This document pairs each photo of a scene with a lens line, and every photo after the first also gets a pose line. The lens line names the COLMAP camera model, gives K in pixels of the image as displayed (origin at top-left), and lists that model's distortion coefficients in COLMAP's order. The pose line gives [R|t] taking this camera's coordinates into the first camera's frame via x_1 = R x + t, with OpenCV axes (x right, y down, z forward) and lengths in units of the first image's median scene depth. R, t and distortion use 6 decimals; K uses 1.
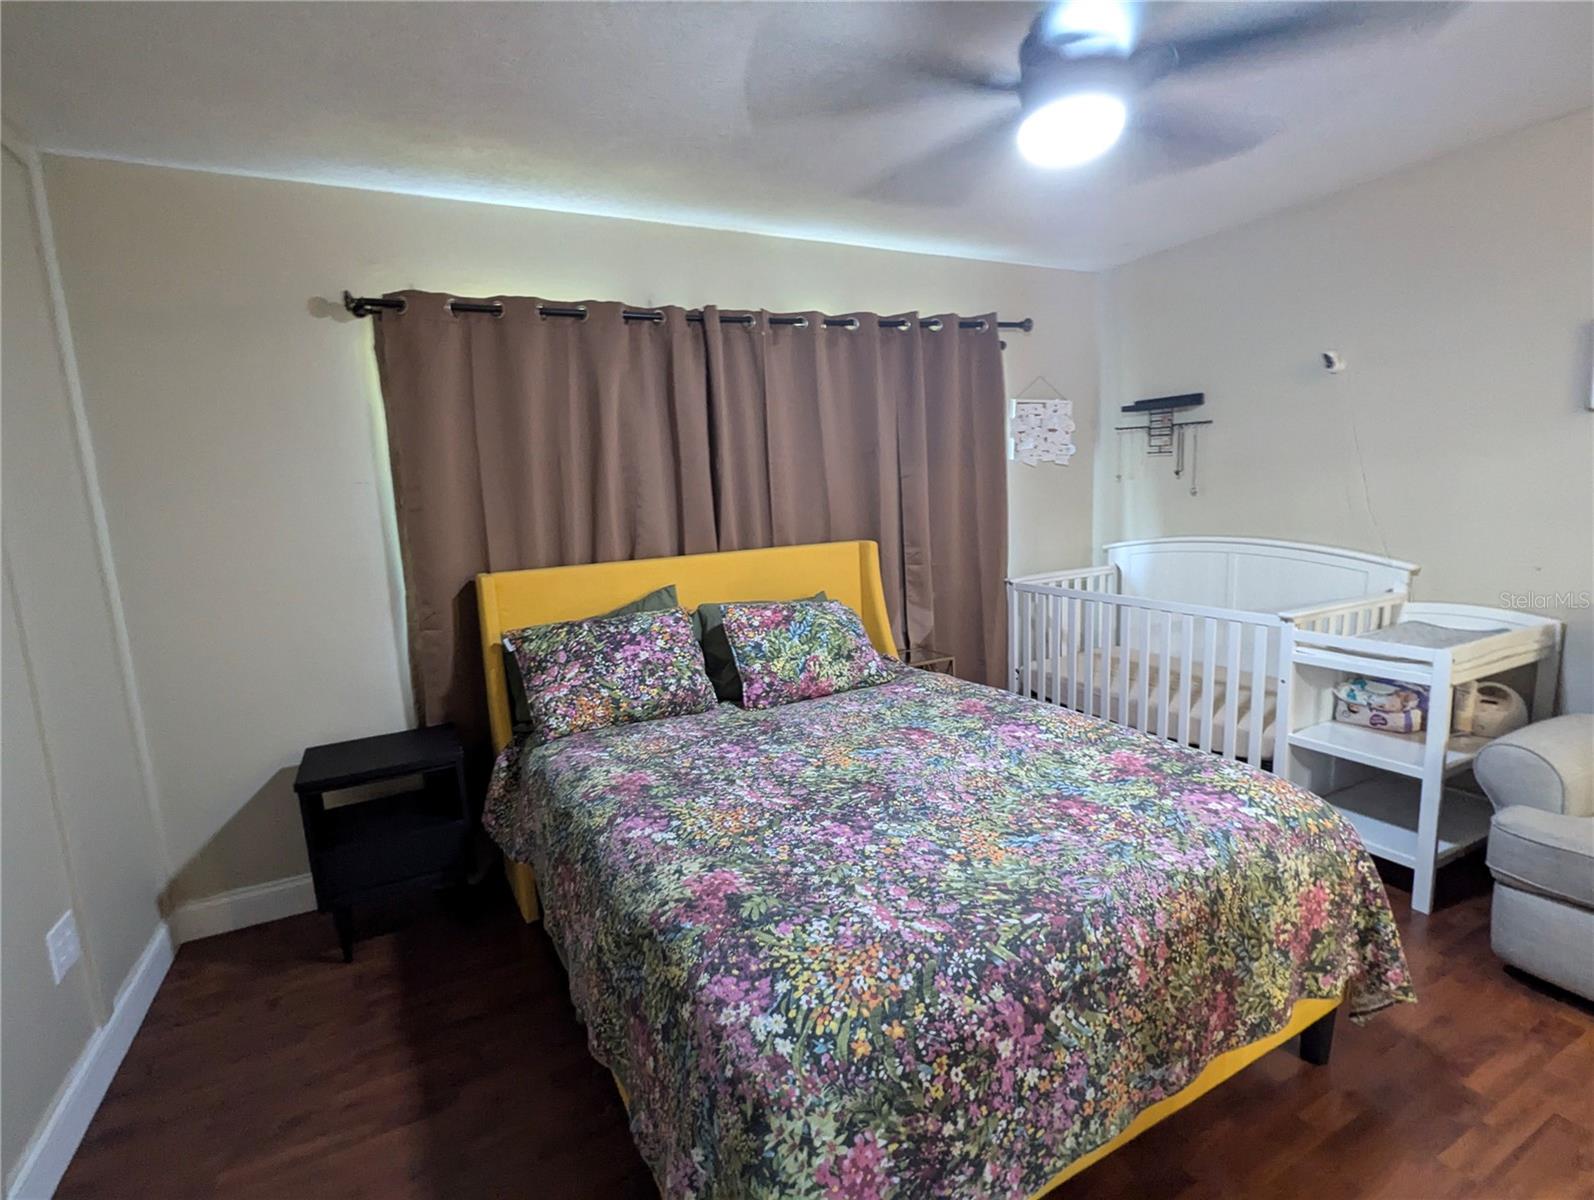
lens RADIAL K [[750.8, 0, 797.0], [0, 750.8, 600.0], [0, 0, 1]] dist [-0.005213, -0.000678]
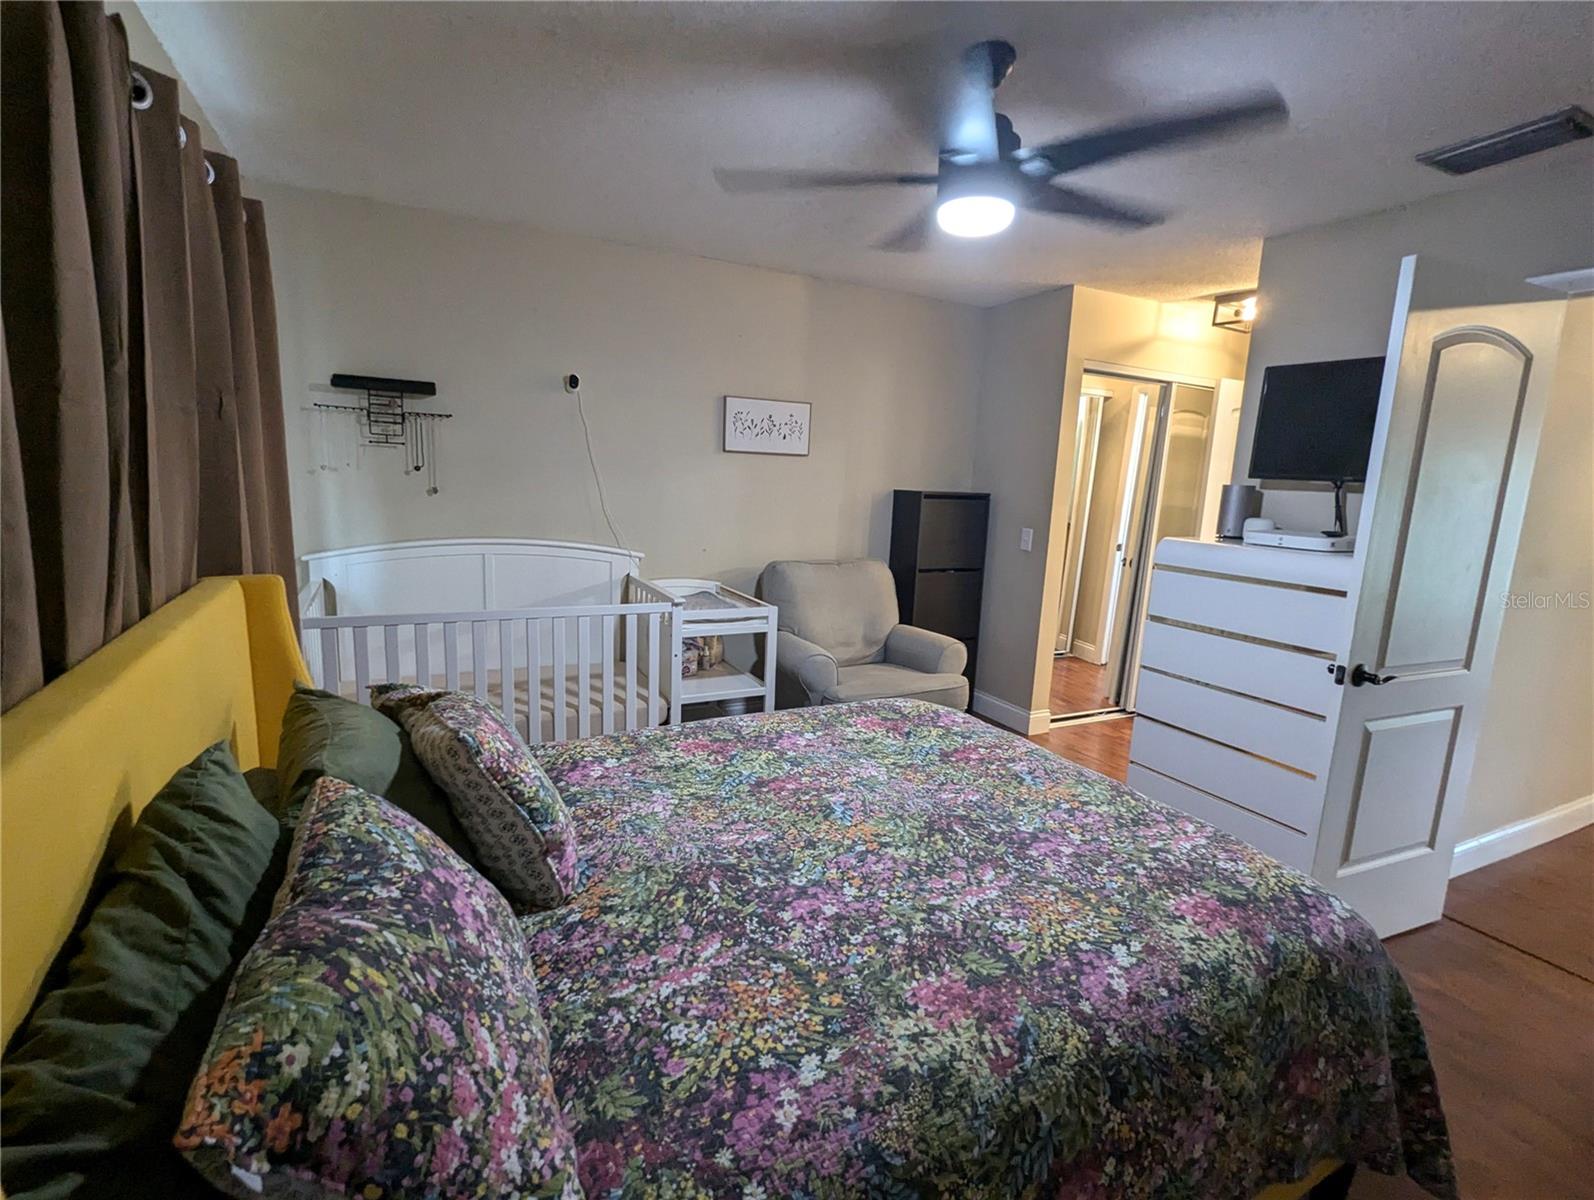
lens RADIAL K [[750.8, 0, 797.0], [0, 750.8, 600.0], [0, 0, 1]] dist [-0.005213, -0.000678]
pose [[0.009700, -0.127952, 0.991733, -0.683675], [0.107336, 0.986183, 0.126186, -0.139953], [-0.994175, 0.105225, 0.023300, 0.962726]]
